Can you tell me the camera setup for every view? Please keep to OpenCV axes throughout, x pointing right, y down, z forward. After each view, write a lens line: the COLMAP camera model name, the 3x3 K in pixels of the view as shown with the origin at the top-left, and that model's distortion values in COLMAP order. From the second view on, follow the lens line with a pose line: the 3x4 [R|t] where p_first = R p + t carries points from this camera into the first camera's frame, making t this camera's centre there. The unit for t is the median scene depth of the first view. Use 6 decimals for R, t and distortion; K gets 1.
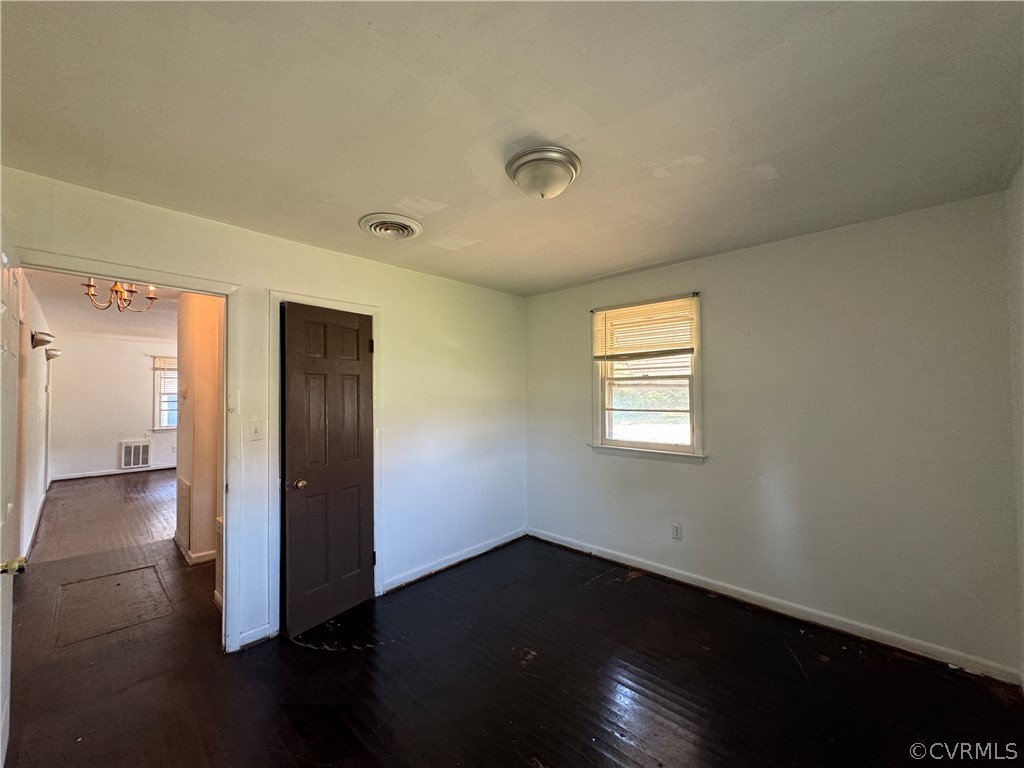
lens RADIAL K [[408.1, 0, 512.0], [0, 408.1, 384.0], [0, 0, 1]] dist [-0.001109, 0.000227]
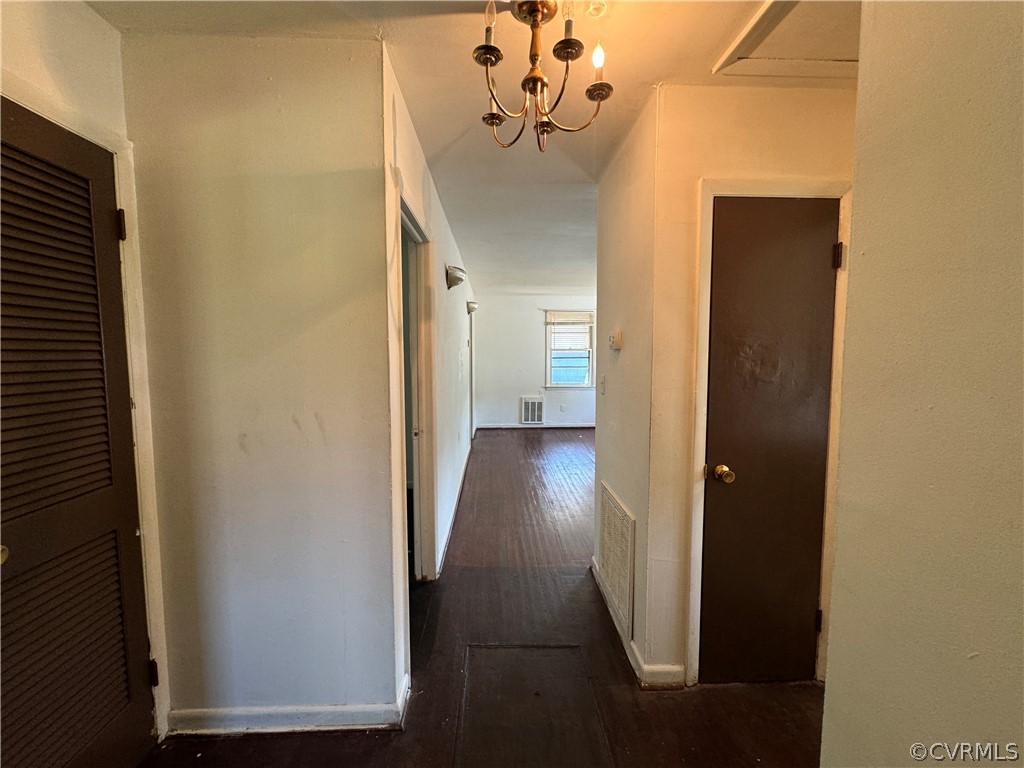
lens RADIAL K [[408.1, 0, 512.0], [0, 408.1, 384.0], [0, 0, 1]] dist [-0.001109, 0.000227]
pose [[0.714852, 0.058051, -0.696862, -0.272627], [0.010930, 0.995499, 0.094141, 0.013888], [0.699190, -0.074913, 0.711000, 0.266355]]
